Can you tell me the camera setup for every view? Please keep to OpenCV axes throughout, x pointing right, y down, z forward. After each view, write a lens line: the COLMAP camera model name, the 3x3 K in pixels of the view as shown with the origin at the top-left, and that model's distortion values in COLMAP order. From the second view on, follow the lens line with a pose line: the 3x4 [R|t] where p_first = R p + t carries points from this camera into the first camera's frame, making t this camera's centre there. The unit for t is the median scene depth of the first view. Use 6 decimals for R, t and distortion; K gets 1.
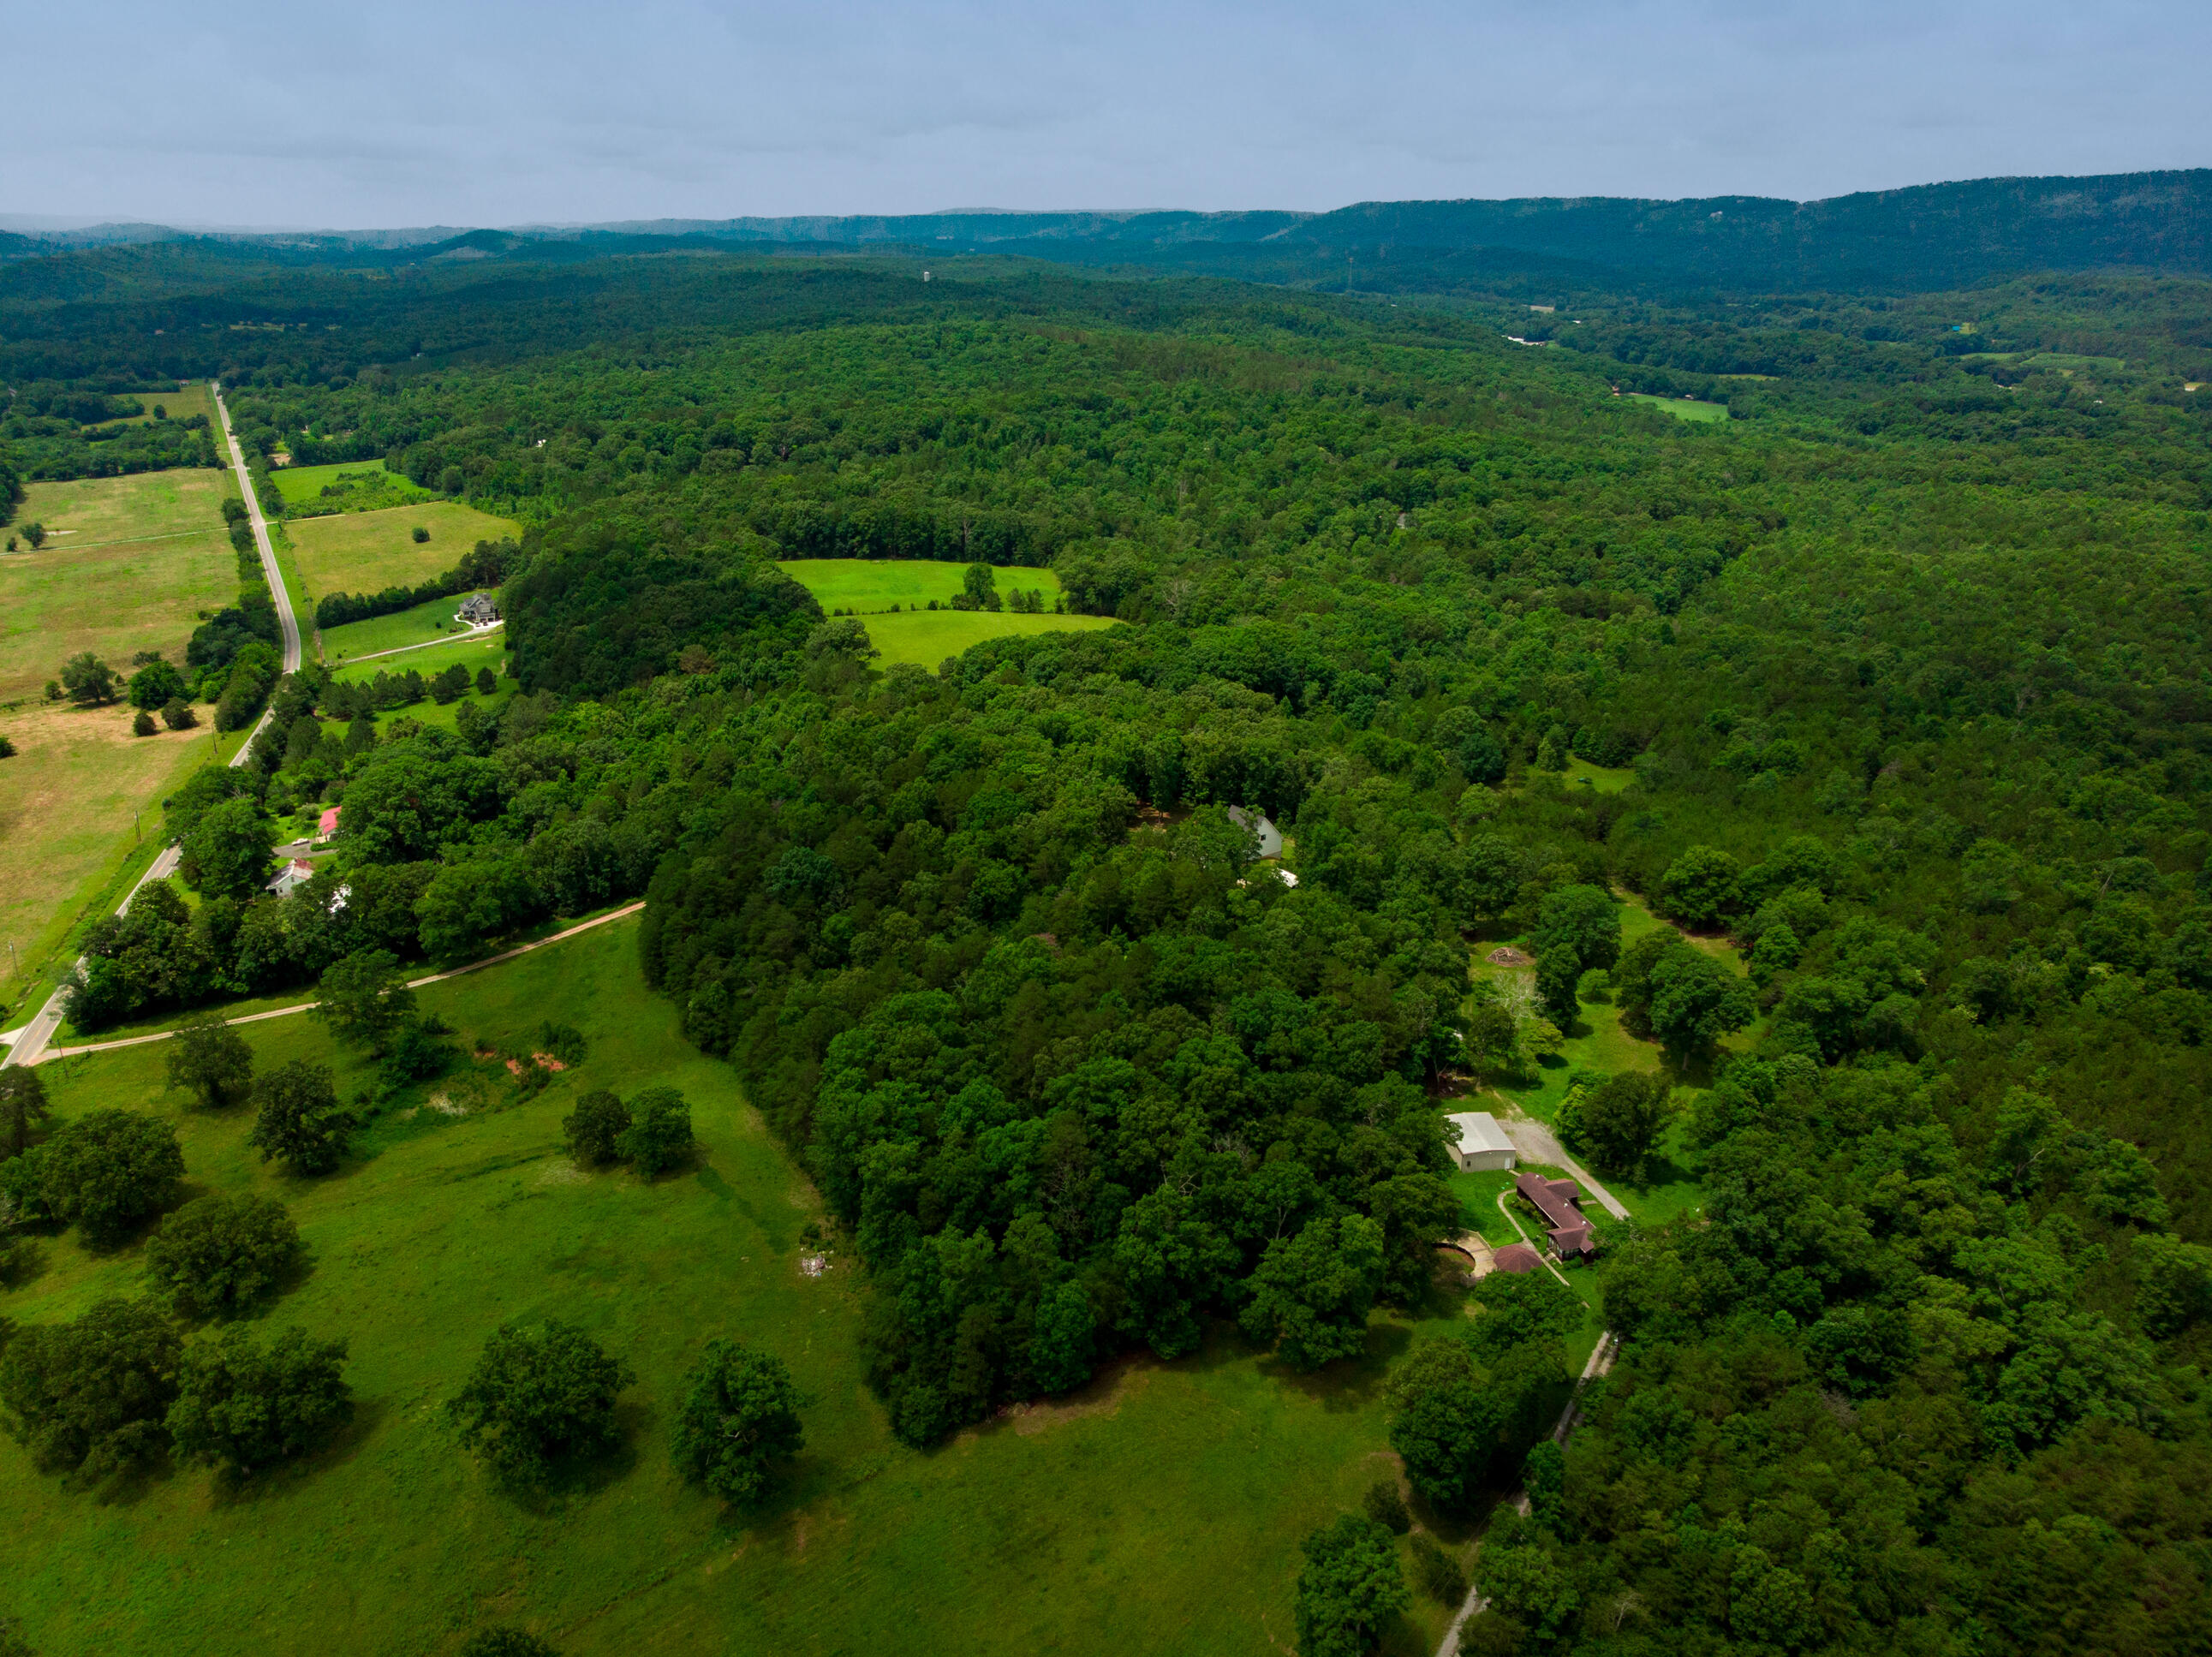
lens RADIAL K [[1573.1, 0, 1109.9], [0, 1573.1, 830.3], [0, 0, 1]] dist [0.008576, 0.008435]
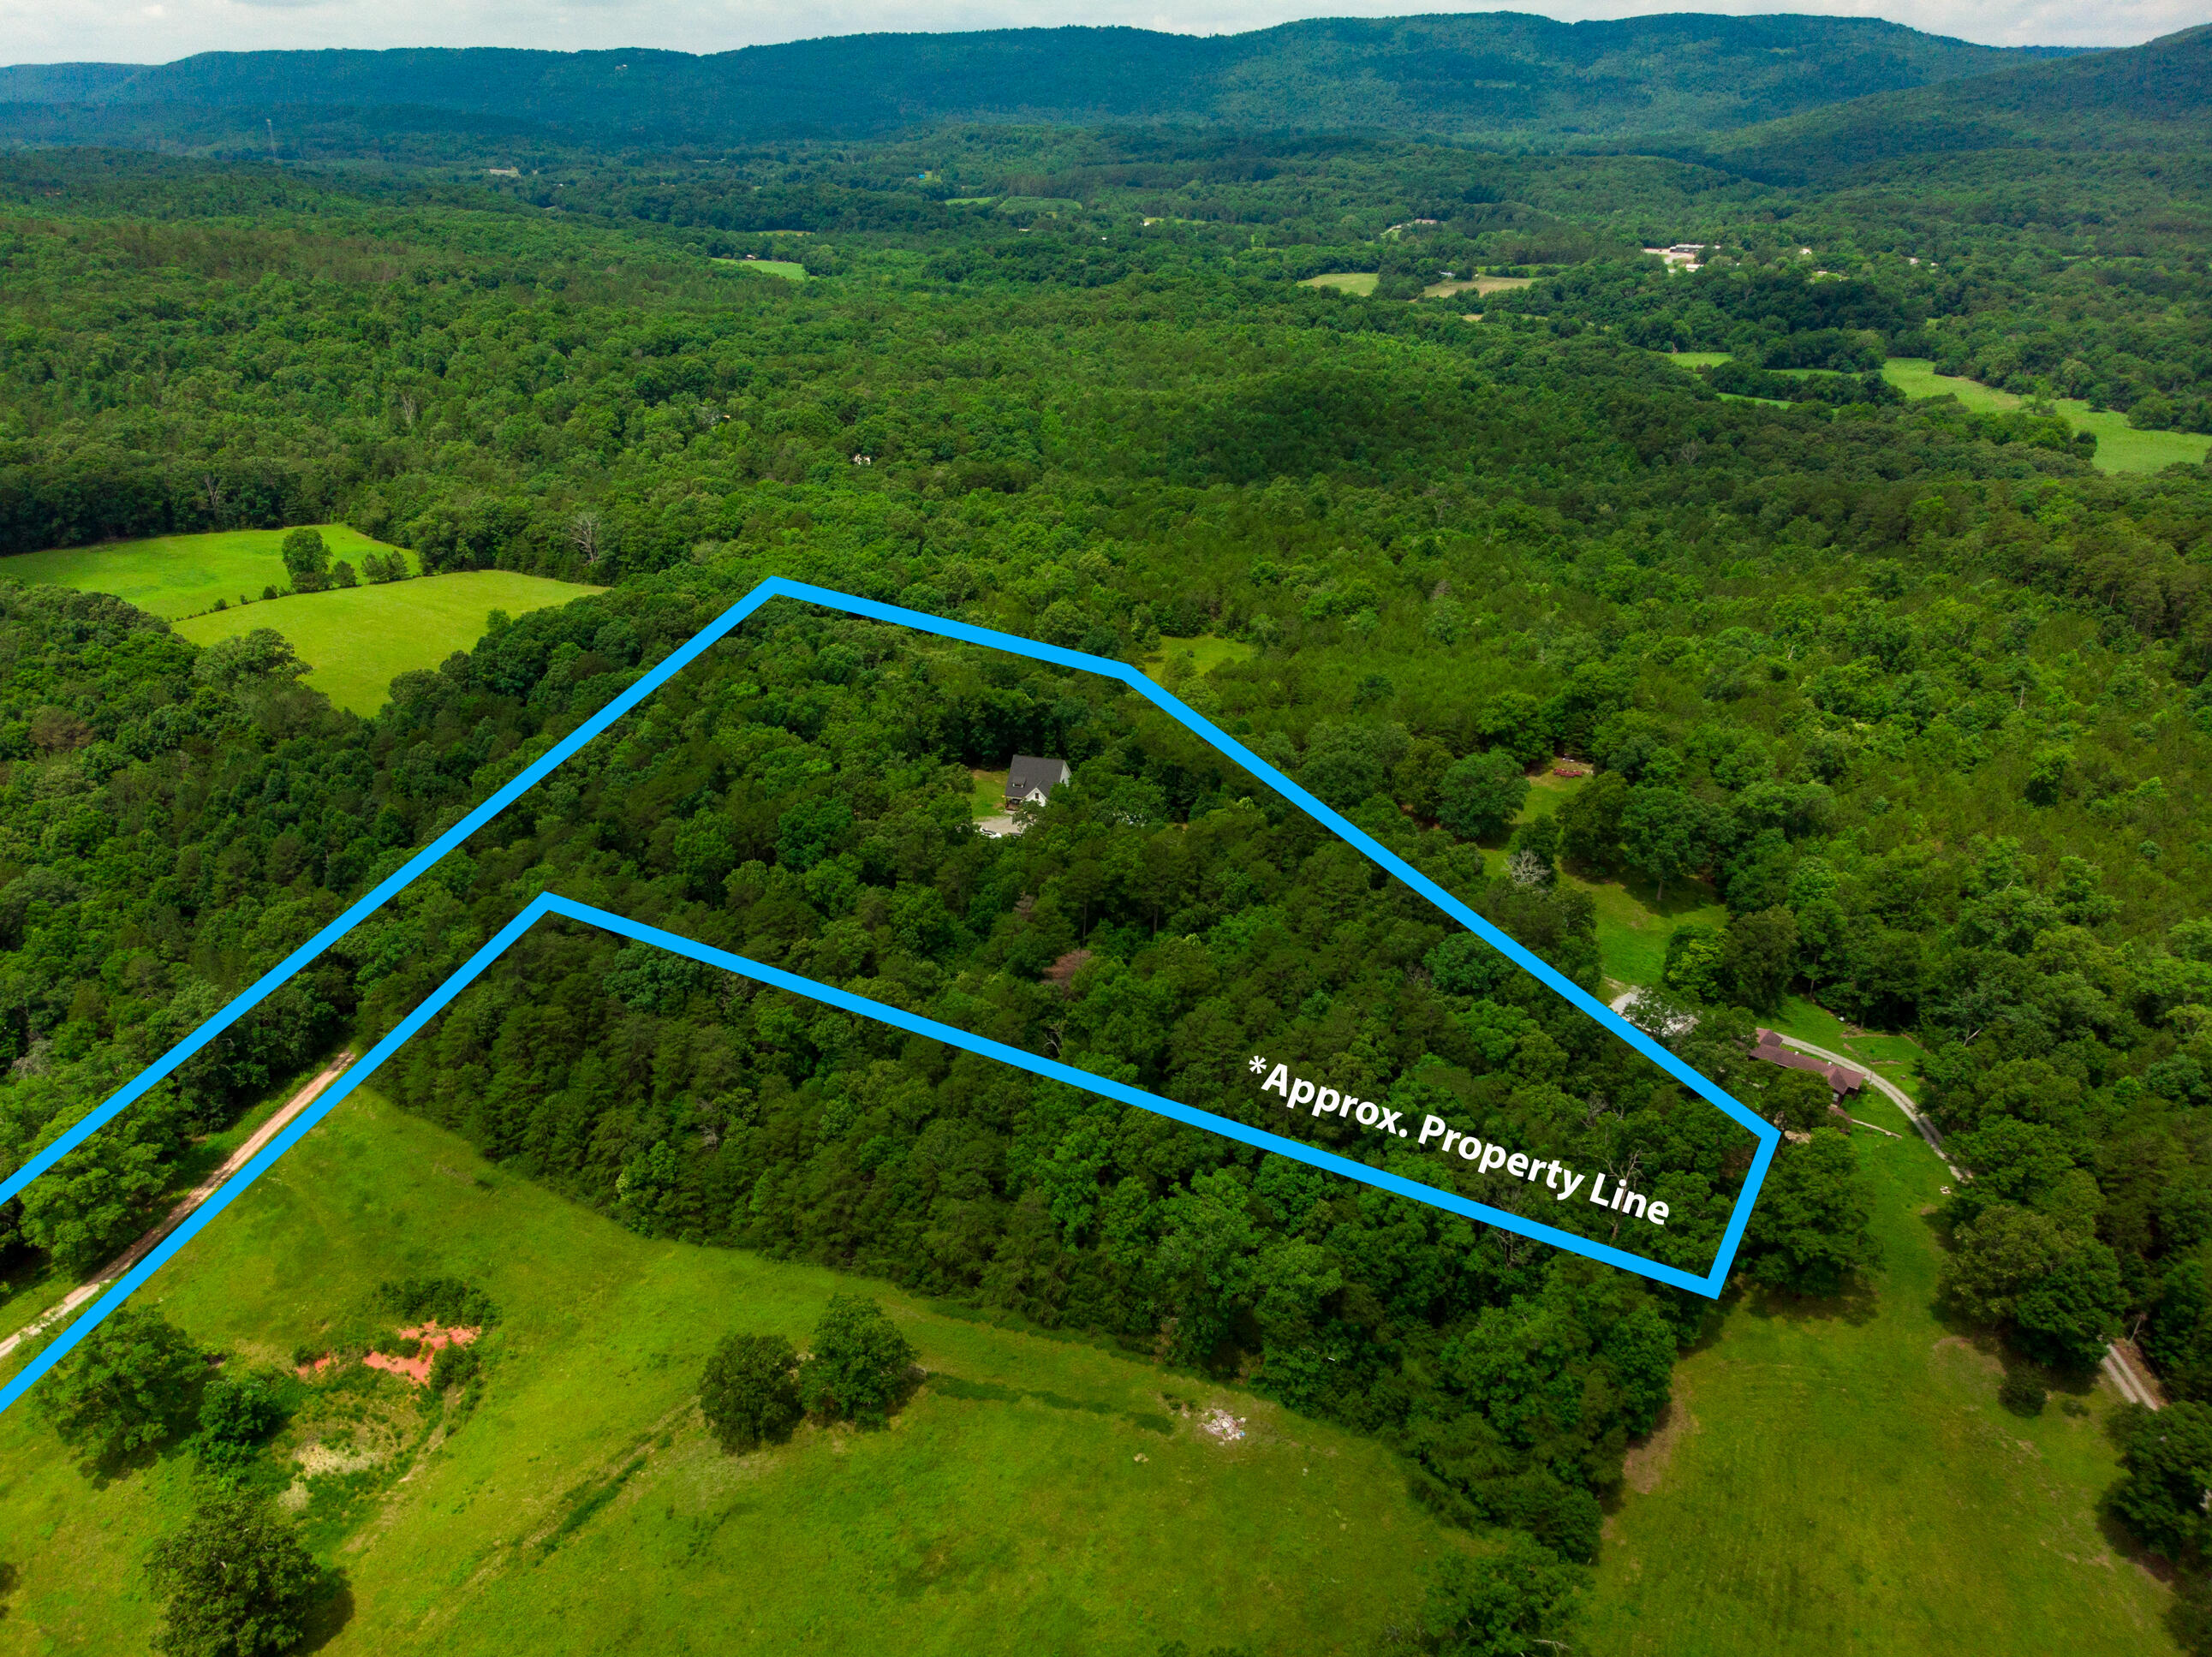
lens RADIAL K [[1573.1, 0, 1104.7], [0, 1573.1, 826.8], [0, 0, 1]] dist [0.008576, 0.008435]
pose [[0.820264, -0.251298, 0.513825, -0.197435], [0.211299, 0.967905, 0.136062, -0.048975], [-0.531526, -0.003036, 0.847037, 0.120205]]
